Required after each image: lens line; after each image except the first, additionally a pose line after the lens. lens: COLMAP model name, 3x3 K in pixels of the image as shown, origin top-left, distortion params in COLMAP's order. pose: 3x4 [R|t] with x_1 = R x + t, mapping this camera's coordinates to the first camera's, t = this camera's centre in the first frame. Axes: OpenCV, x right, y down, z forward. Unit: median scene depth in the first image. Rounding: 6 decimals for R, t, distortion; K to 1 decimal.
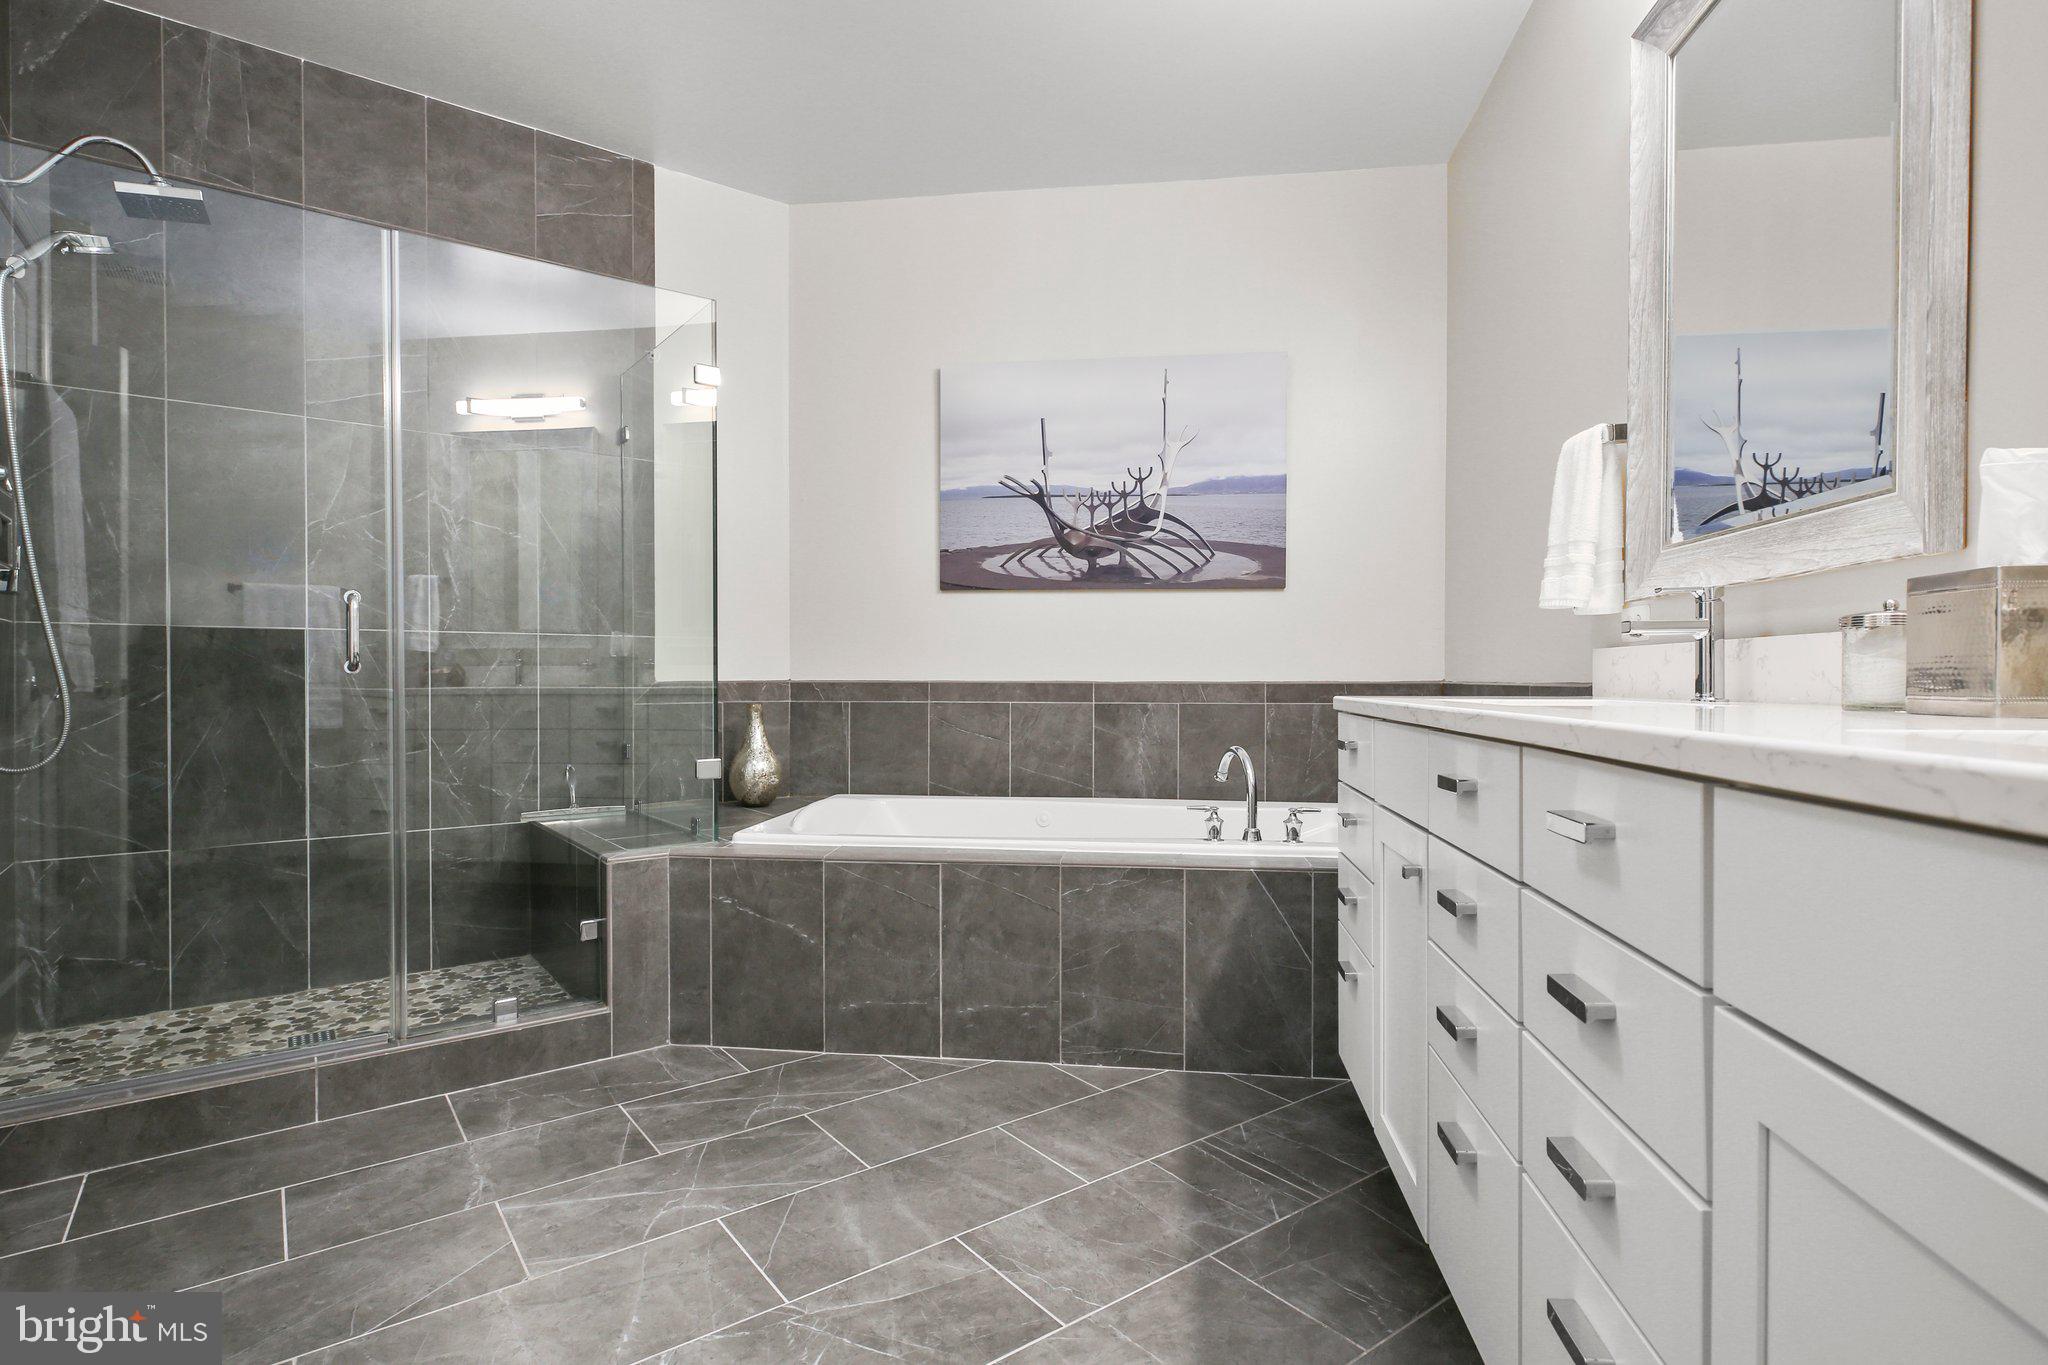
lens RADIAL K [[1020.3, 0, 1028.6], [0, 1020.3, 685.4], [0, 0, 1]] dist [0.001422, -0.001959]
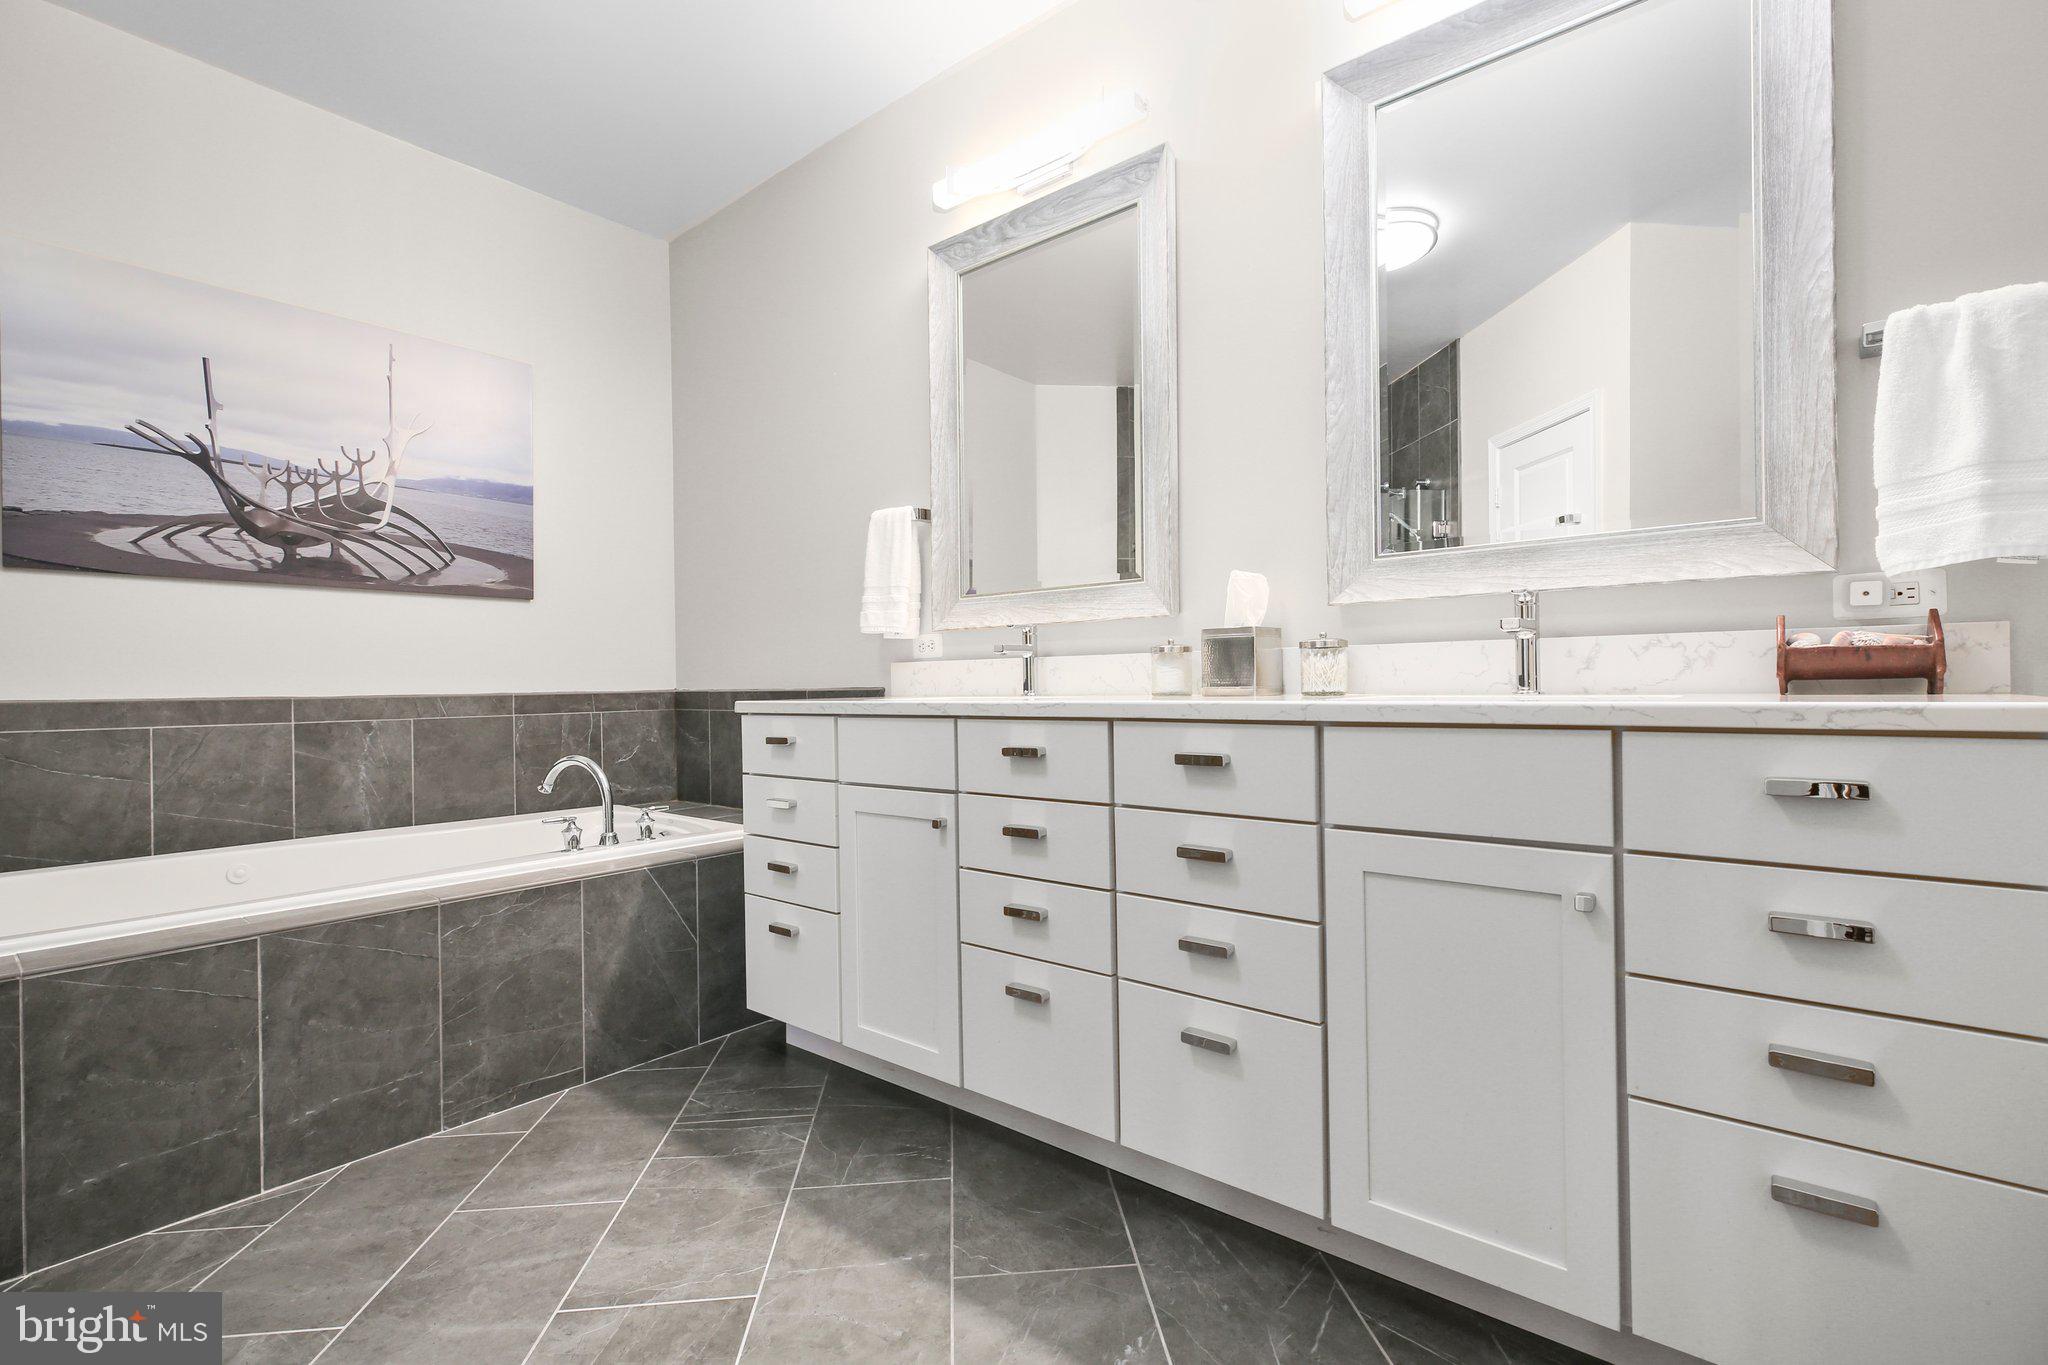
lens RADIAL K [[923.6, 0, 1041.8], [0, 923.6, 684.4], [0, 0, 1]] dist [0.008421, -0.001149]
pose [[0.522995, -0.009851, 0.852279, -0.350028], [0.021222, 0.999774, -0.001467, 0.000207], [-0.852071, 0.018855, 0.523086, 0.130285]]
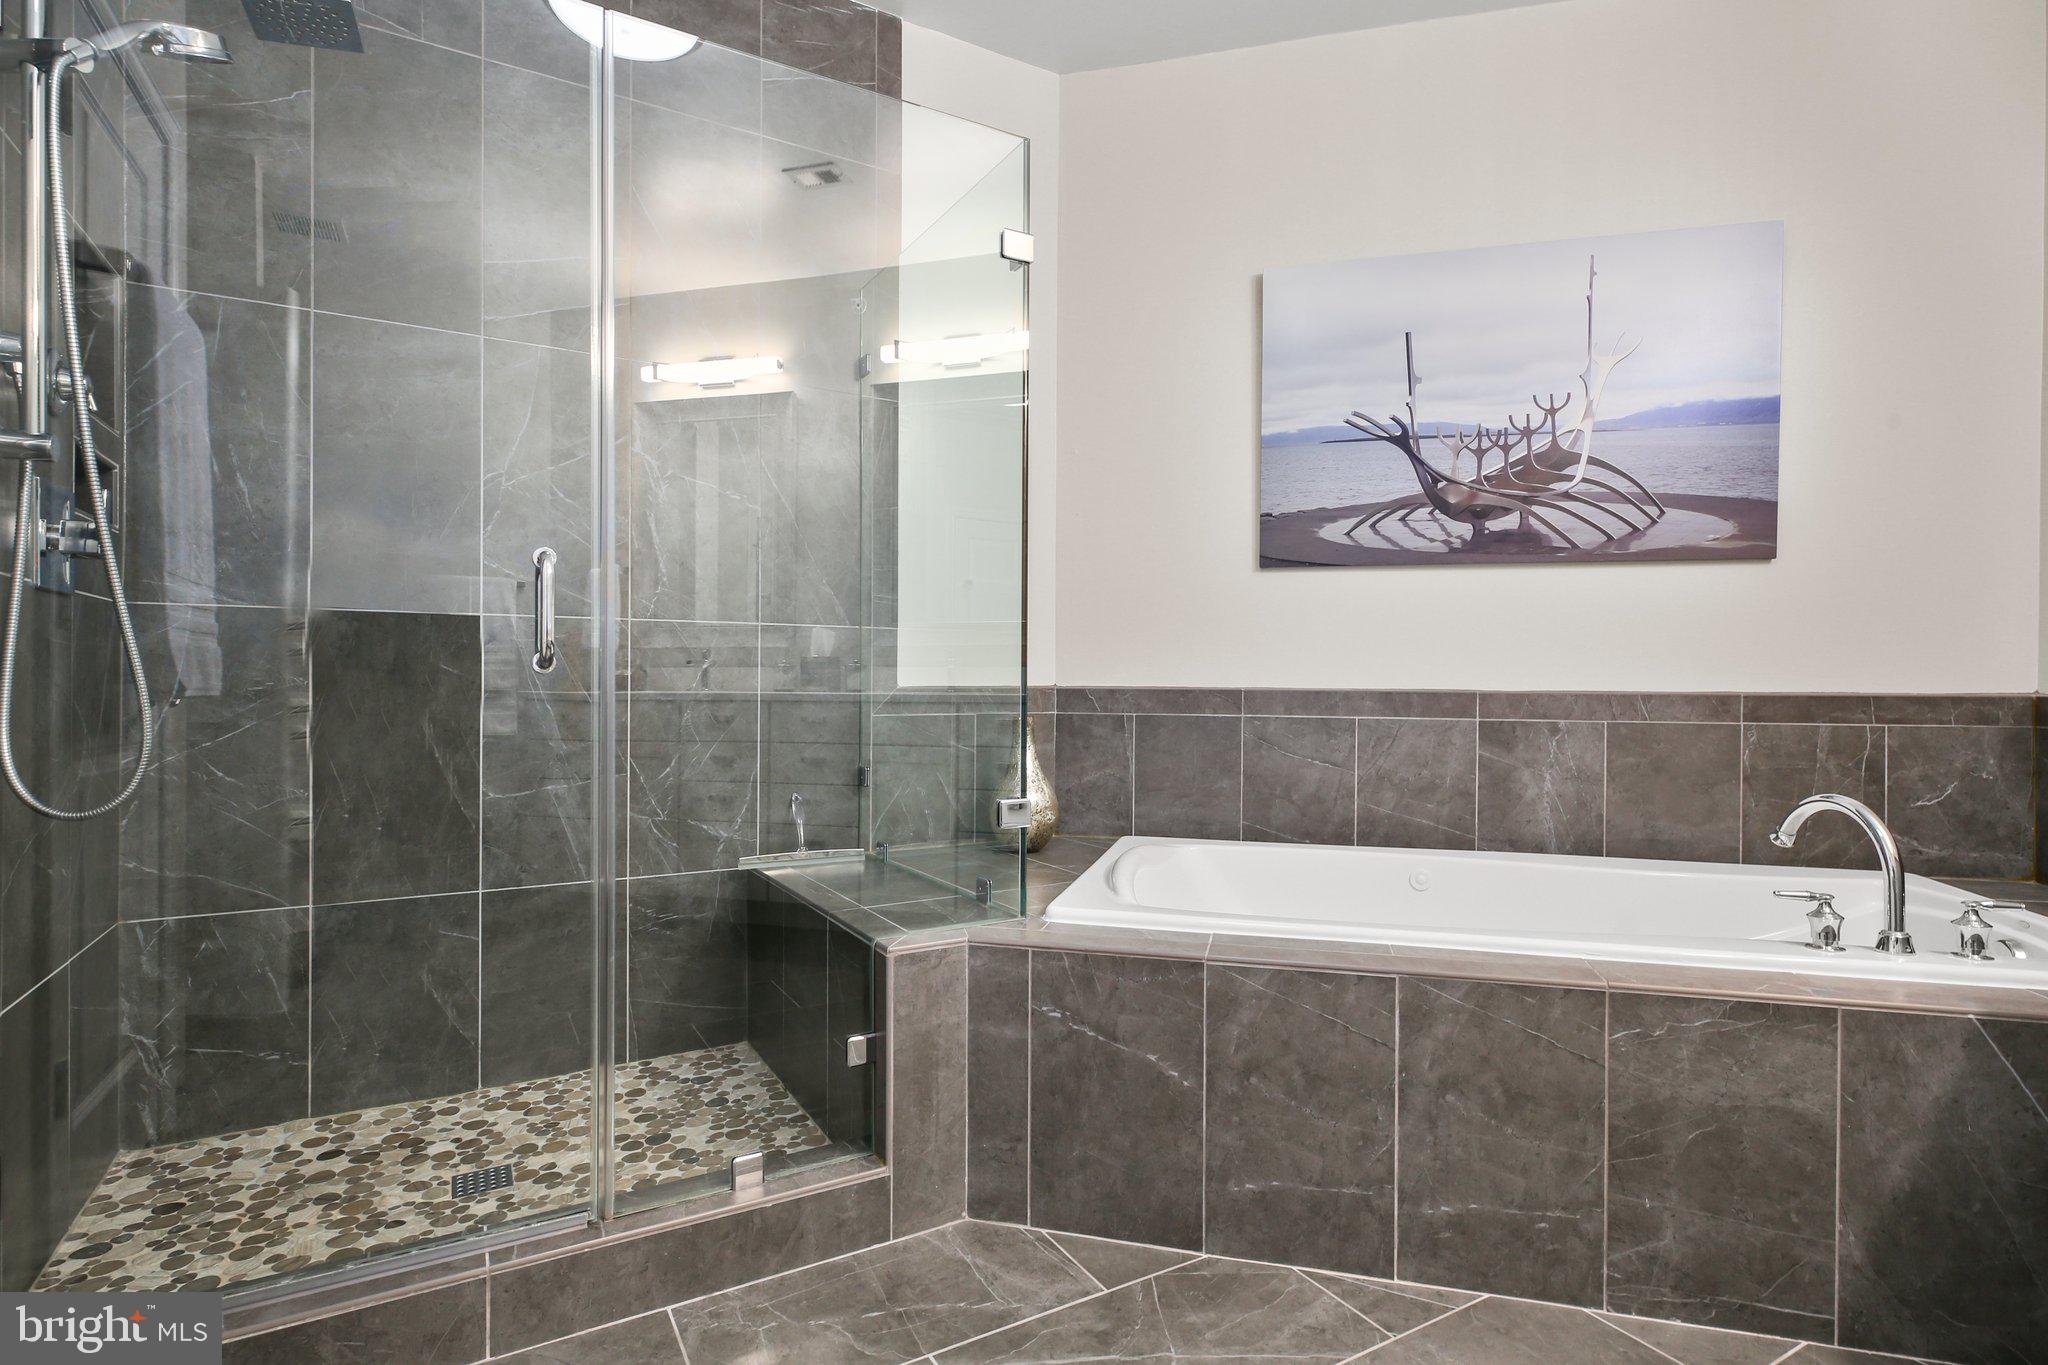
lens RADIAL K [[1020.3, 0, 1023.2], [0, 1020.3, 685.8], [0, 0, 1]] dist [0.001422, -0.001959]
pose [[0.991838, 0.006322, -0.127348, -0.225543], [-0.006993, 0.999964, -0.004818, -0.001605], [0.127313, 0.005669, 0.991846, 0.319986]]
